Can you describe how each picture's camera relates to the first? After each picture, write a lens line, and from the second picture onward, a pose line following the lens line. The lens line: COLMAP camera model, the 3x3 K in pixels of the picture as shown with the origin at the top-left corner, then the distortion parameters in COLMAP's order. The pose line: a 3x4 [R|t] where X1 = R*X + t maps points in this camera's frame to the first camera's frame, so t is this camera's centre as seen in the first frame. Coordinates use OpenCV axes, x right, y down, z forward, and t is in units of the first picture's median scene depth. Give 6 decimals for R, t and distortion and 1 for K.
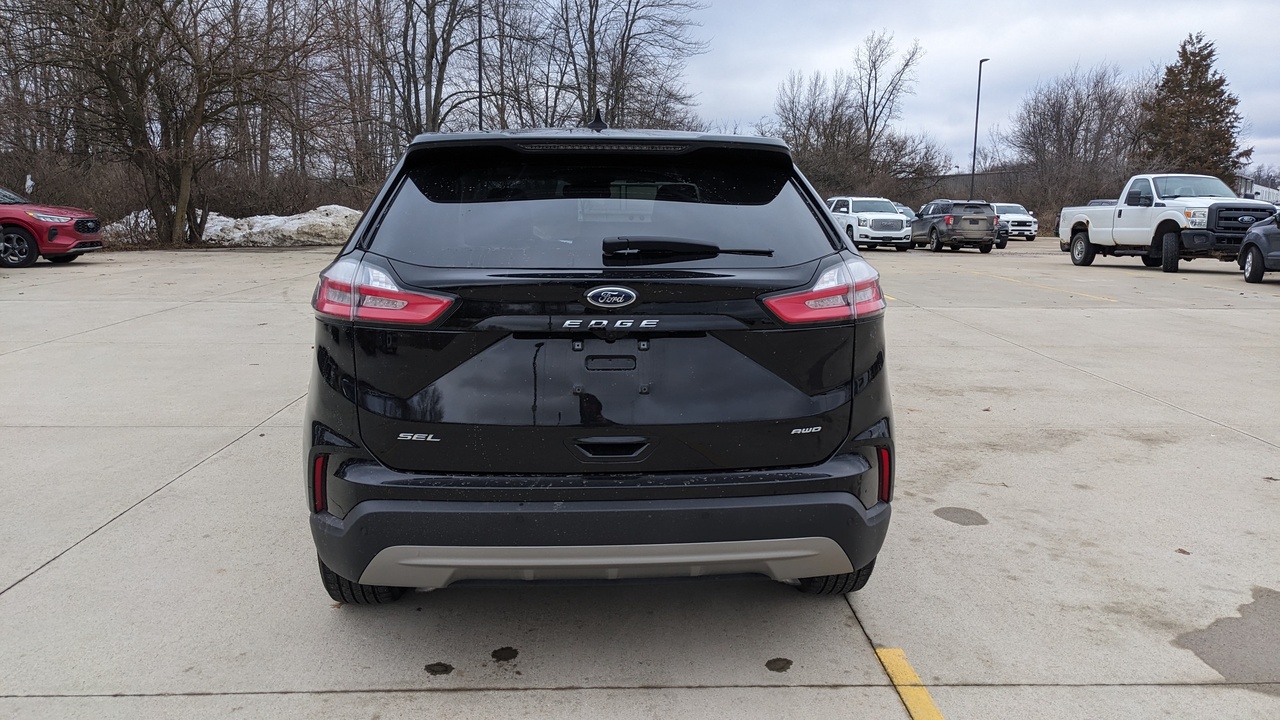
lens RADIAL K [[996.3, 0, 641.2], [0, 996.3, 366.9], [0, 0, 1]] dist [0.067075, -0.090818]
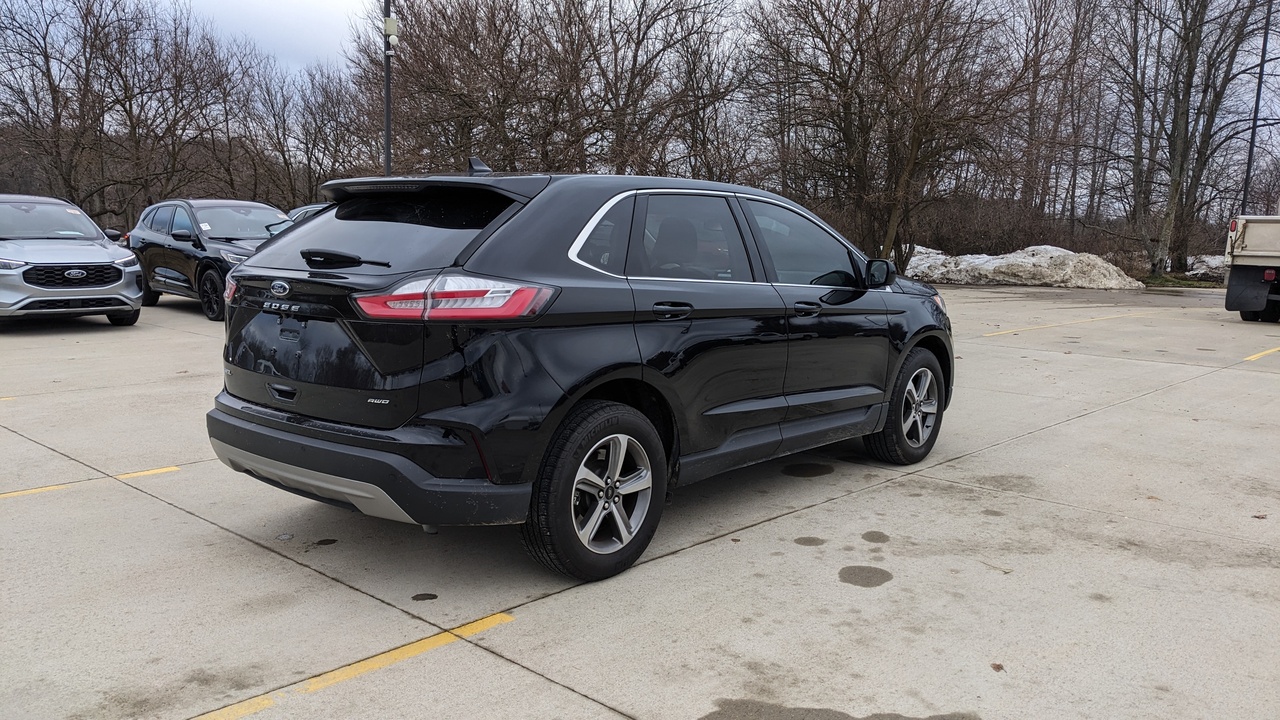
lens RADIAL K [[996.3, 0, 641.2], [0, 996.3, 362.4], [0, 0, 1]] dist [0.067075, -0.090818]
pose [[0.711637, 0.101734, -0.695143, 0.913998], [-0.132912, 0.991087, 0.008979, -0.030410], [0.689860, 0.086003, 0.718816, 0.209318]]
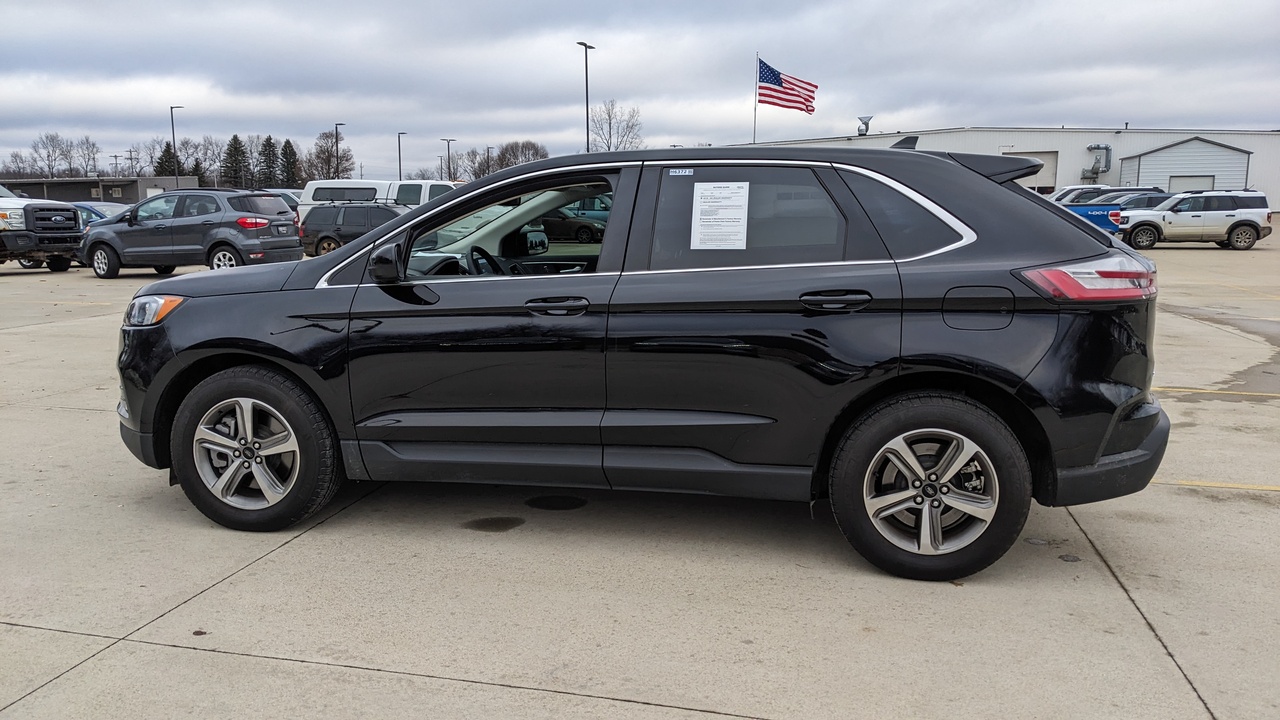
lens RADIAL K [[996.3, 0, 612.4], [0, 996.3, 388.0], [0, 0, 1]] dist [0.067075, -0.090818]
pose [[0.270369, -0.182790, 0.945245, -1.234115], [0.161980, 0.976452, 0.142494, -0.164463], [-0.949033, 0.114585, 0.293610, 0.894135]]
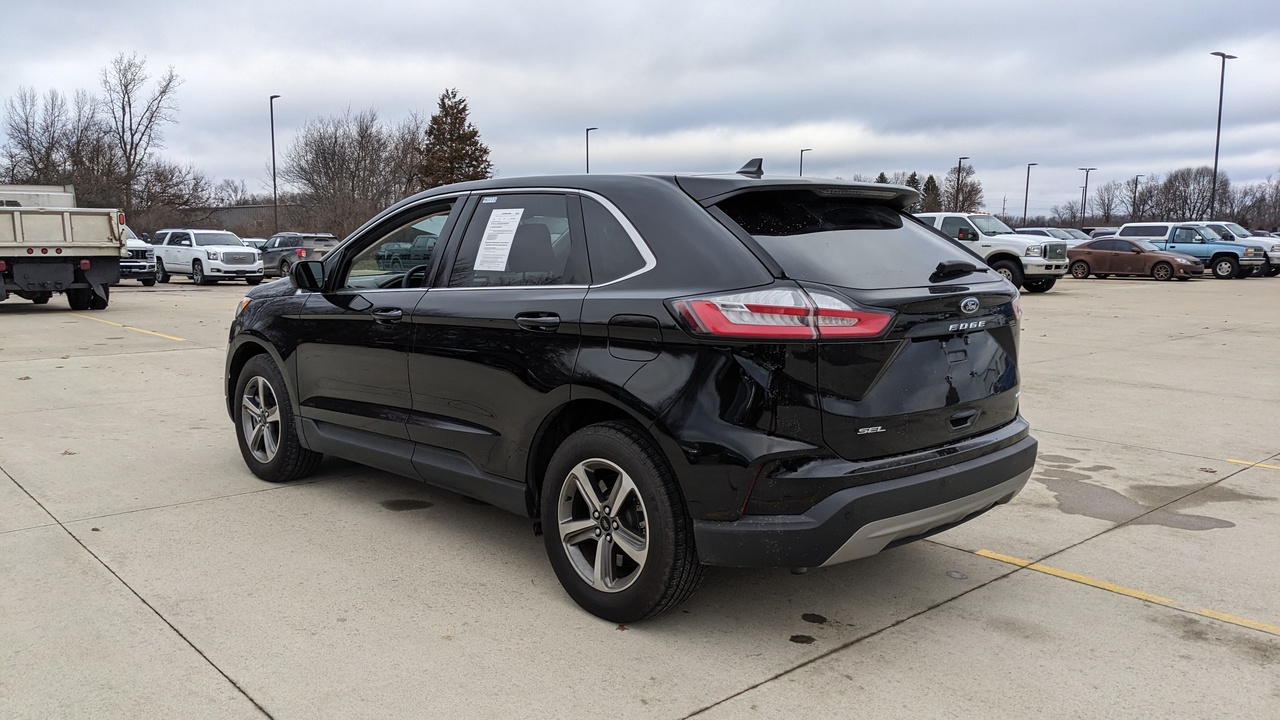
lens RADIAL K [[996.3, 0, 615.9], [0, 996.3, 363.6], [0, 0, 1]] dist [0.067075, -0.090818]
pose [[0.773455, -0.085497, 0.628058, -0.821291], [0.107631, 0.994187, 0.002789, -0.031306], [-0.624646, 0.065442, 0.778161, 0.167299]]
